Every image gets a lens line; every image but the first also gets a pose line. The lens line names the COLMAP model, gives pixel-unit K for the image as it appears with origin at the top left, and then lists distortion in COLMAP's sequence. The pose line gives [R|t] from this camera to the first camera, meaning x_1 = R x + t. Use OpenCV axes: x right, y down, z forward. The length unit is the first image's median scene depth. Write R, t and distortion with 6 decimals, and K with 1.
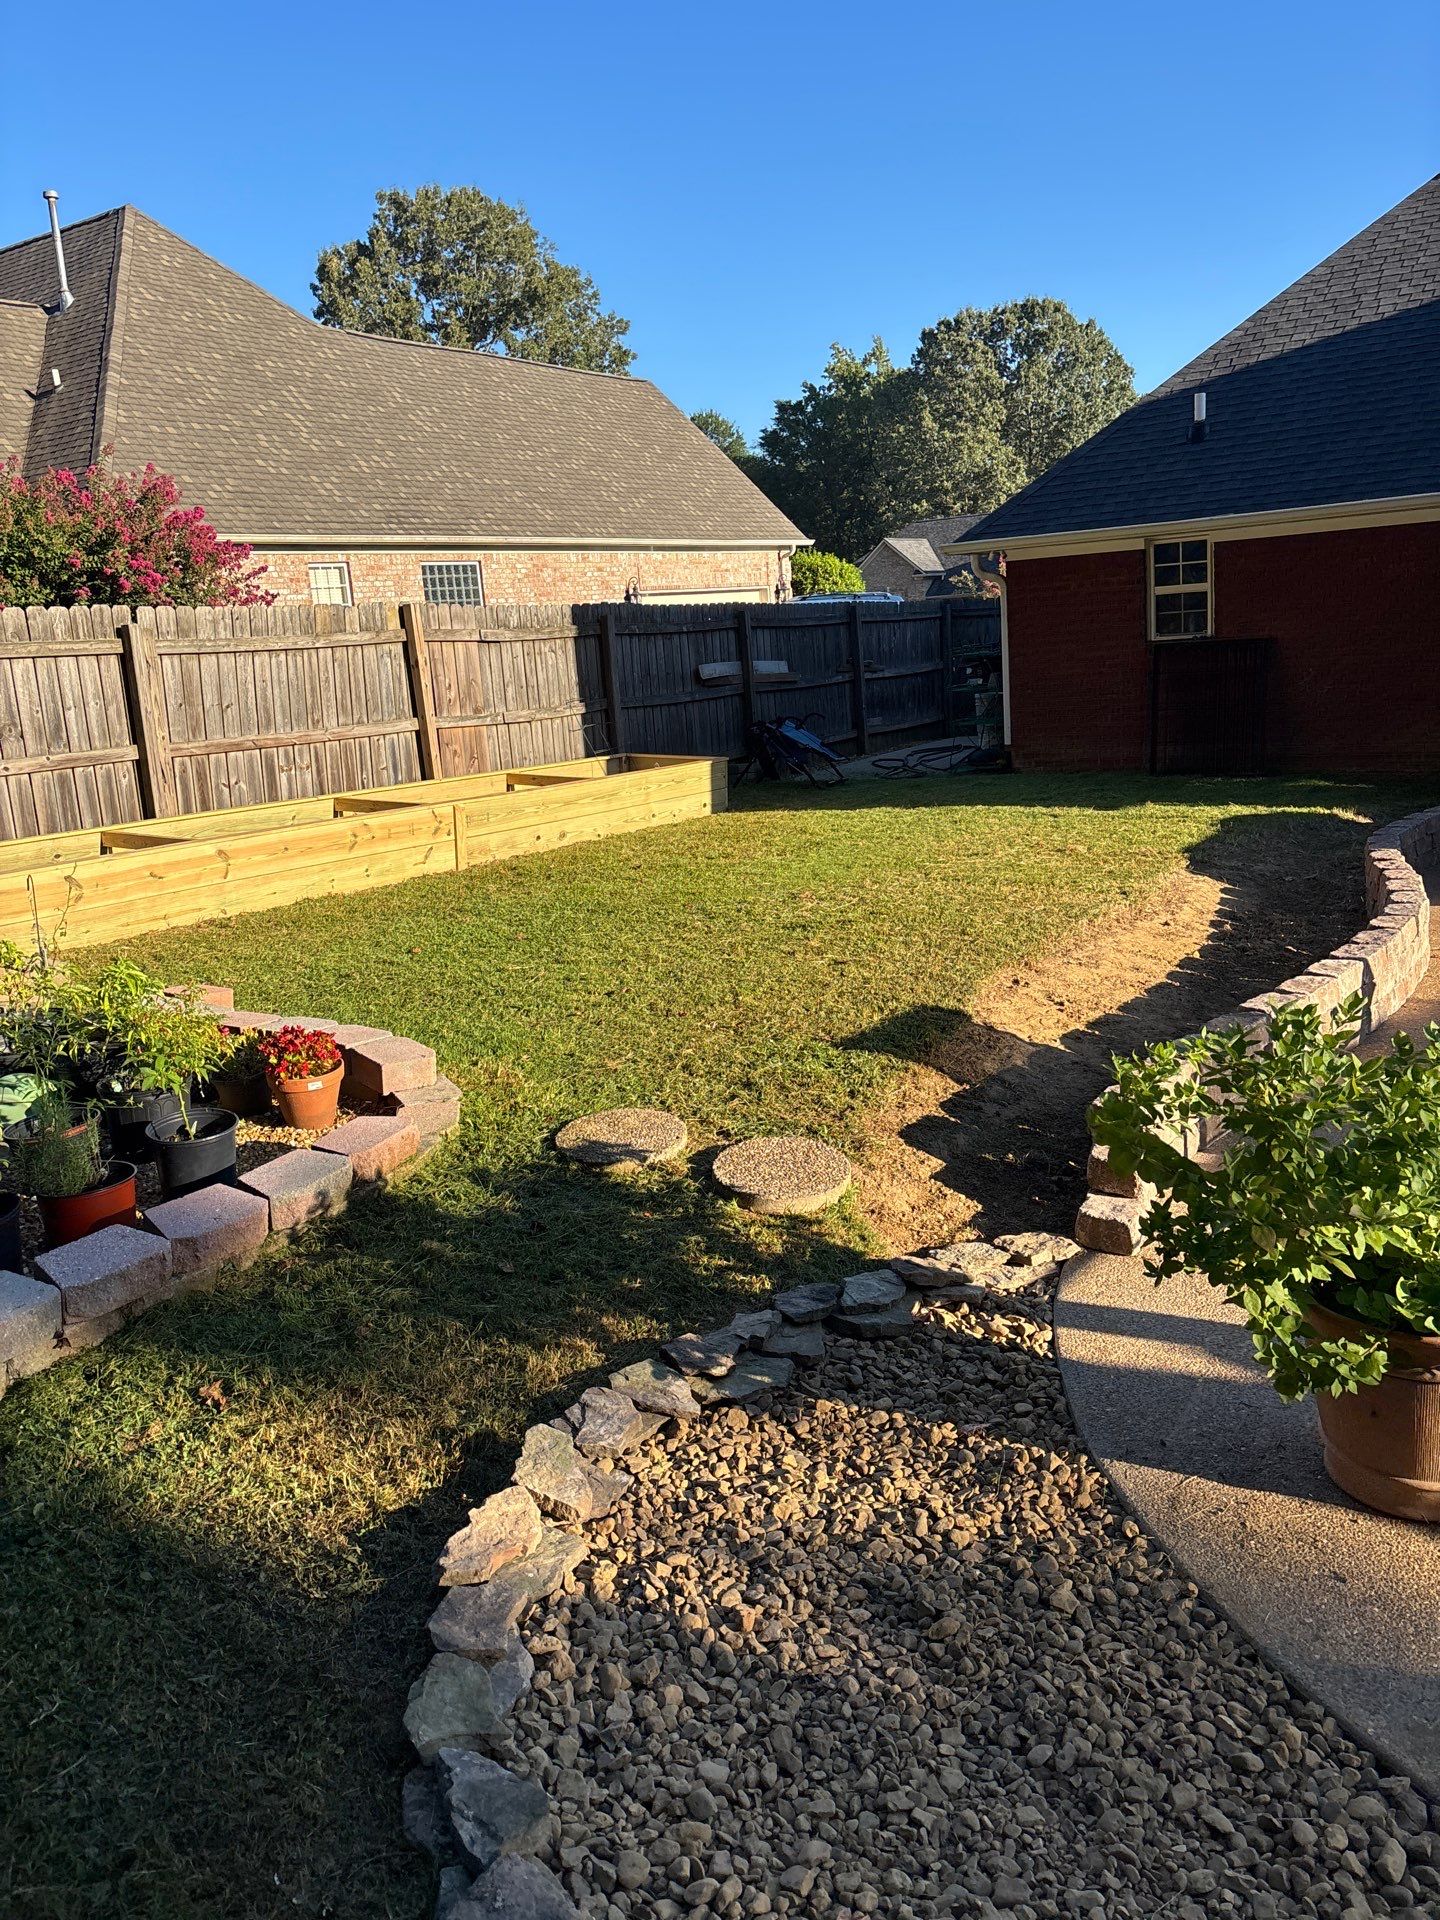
lens RADIAL K [[1441.1, 0, 731.6], [0, 1441.1, 946.9], [0, 0, 1]] dist [0.045707, -0.022552]
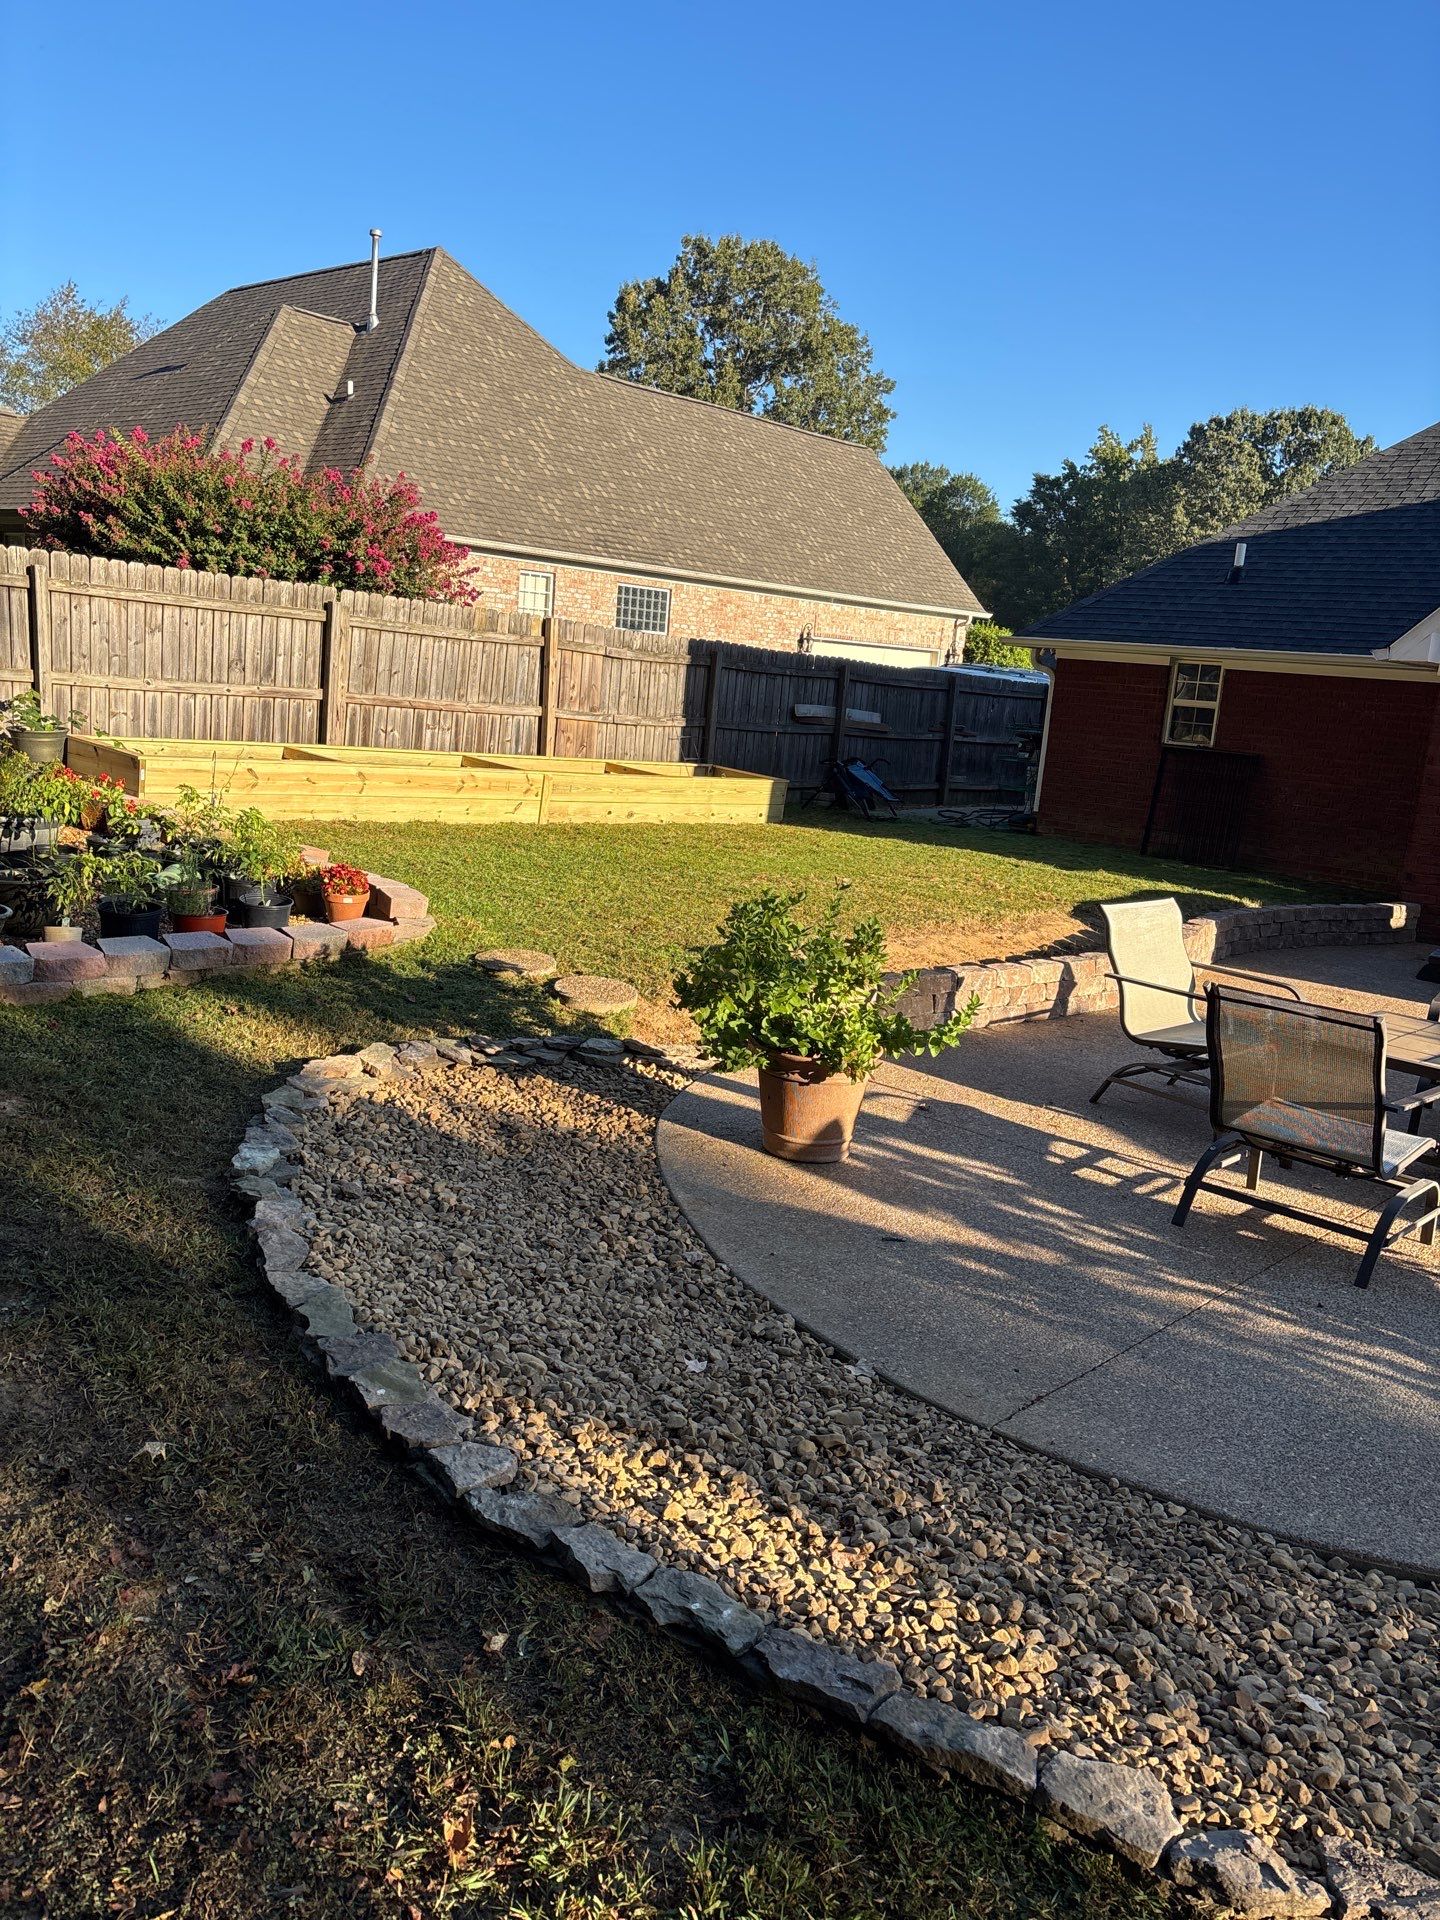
lens RADIAL K [[1441.1, 0, 718.7], [0, 1441.1, 947.5], [0, 0, 1]] dist [0.045707, -0.022552]
pose [[0.973835, 0.182152, -0.135893, 0.129479], [-0.185650, 0.982524, -0.013422, 0.034328], [0.131073, 0.038299, 0.990633, -0.204951]]
